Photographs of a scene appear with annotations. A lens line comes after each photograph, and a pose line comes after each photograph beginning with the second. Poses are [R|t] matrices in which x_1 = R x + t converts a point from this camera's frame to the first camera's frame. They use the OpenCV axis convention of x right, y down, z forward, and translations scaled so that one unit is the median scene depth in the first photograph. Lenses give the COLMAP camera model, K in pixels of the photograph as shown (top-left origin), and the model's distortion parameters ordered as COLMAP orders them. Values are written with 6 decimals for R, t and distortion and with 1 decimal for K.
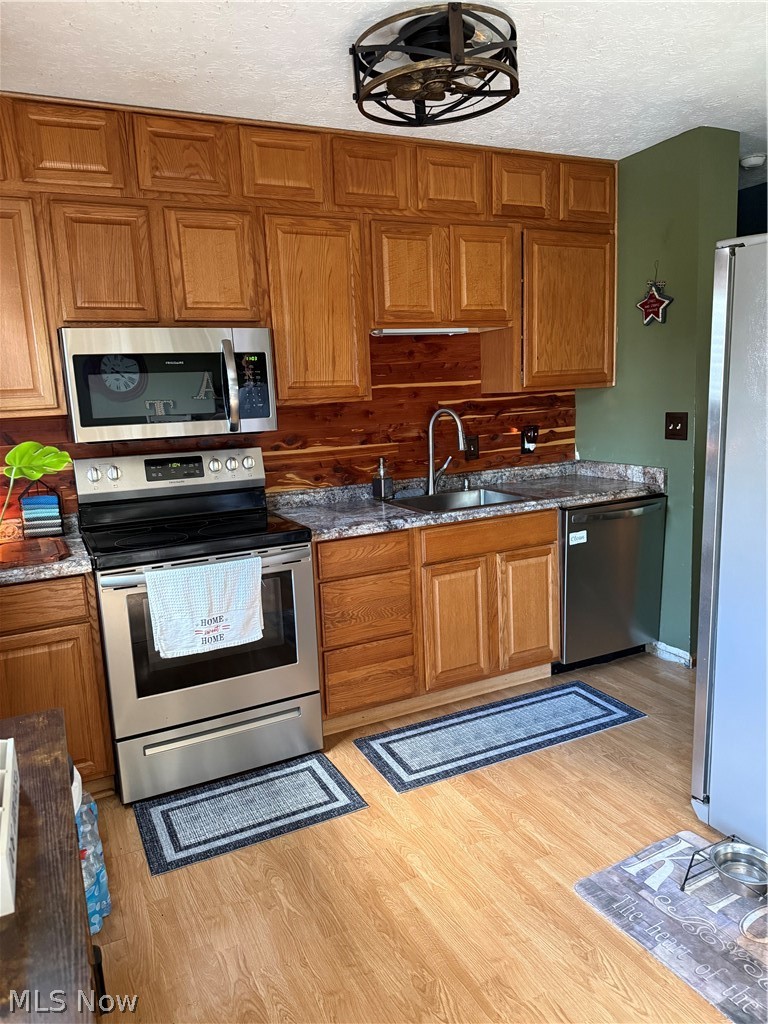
lens RADIAL K [[719.4, 0, 387.4], [0, 719.4, 517.3], [0, 0, 1]] dist [0.032423, -0.047128]
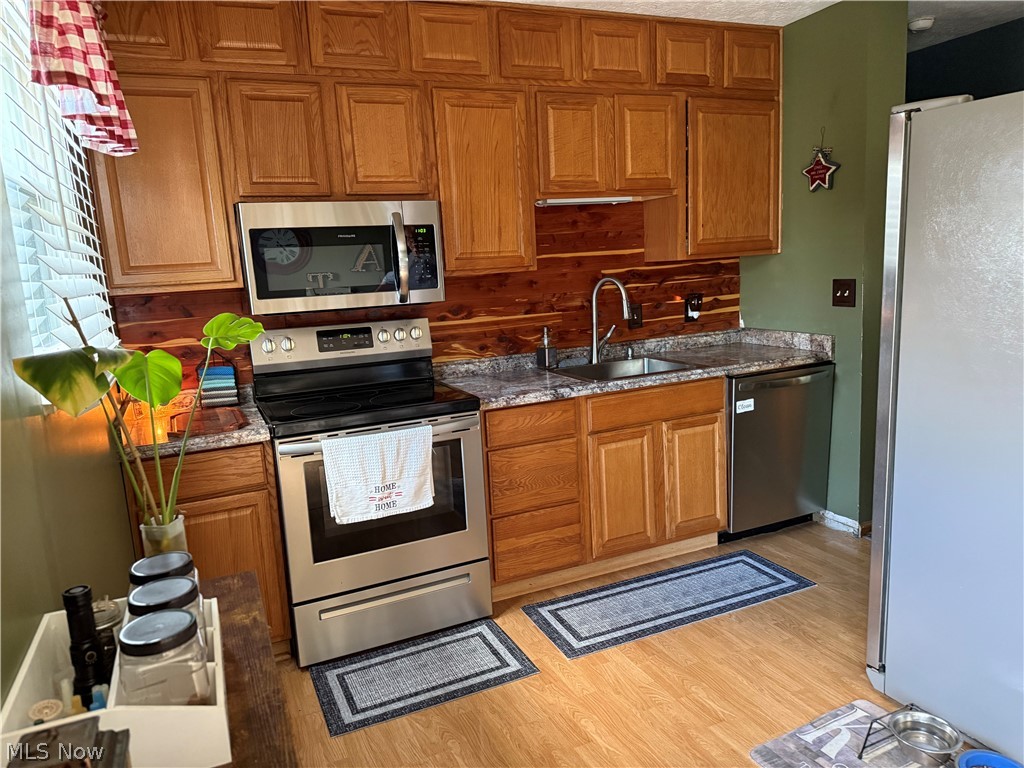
lens RADIAL K [[719.4, 0, 511.3], [0, 719.4, 386.8], [0, 0, 1]] dist [0.032423, -0.047128]
pose [[0.999236, -0.004526, -0.038810, -0.022260], [0.004475, 0.999989, -0.001381, 0.002257], [0.038816, 0.001206, 0.999246, -0.009834]]
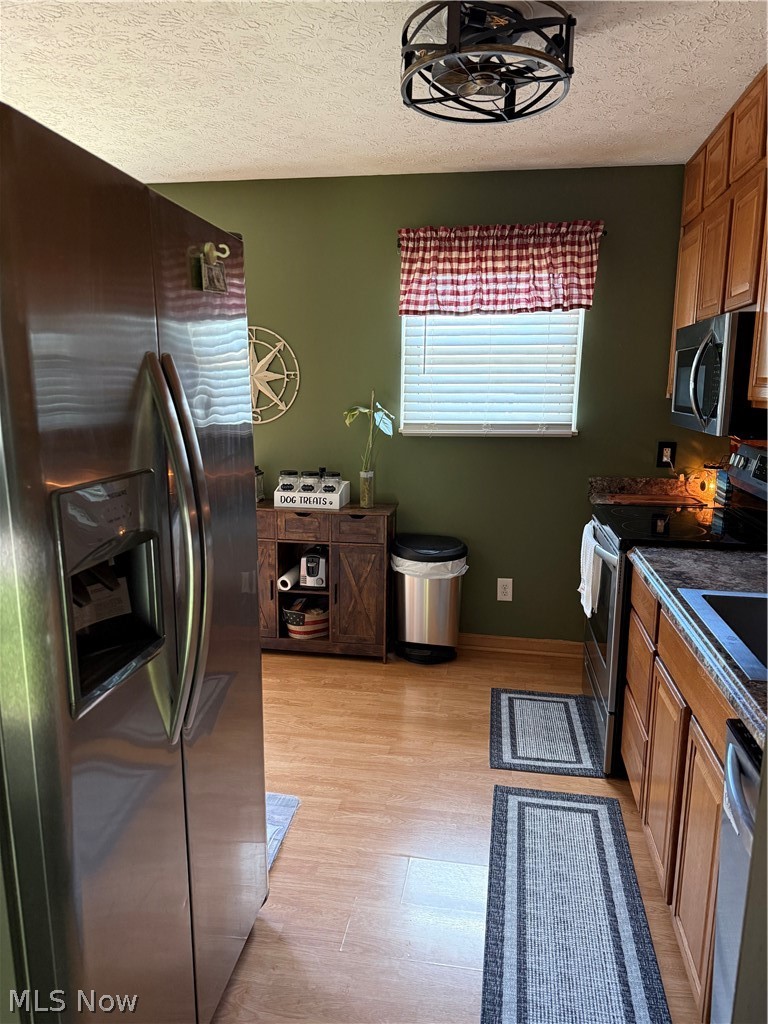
lens RADIAL K [[719.4, 0, 384.9], [0, 719.4, 512.9], [0, 0, 1]] dist [0.032423, -0.047128]
pose [[-0.573969, 0.192300, -0.795977, 0.772335], [-0.138271, 0.935318, 0.325669, -0.268457], [0.807119, 0.296985, -0.510254, 1.166456]]
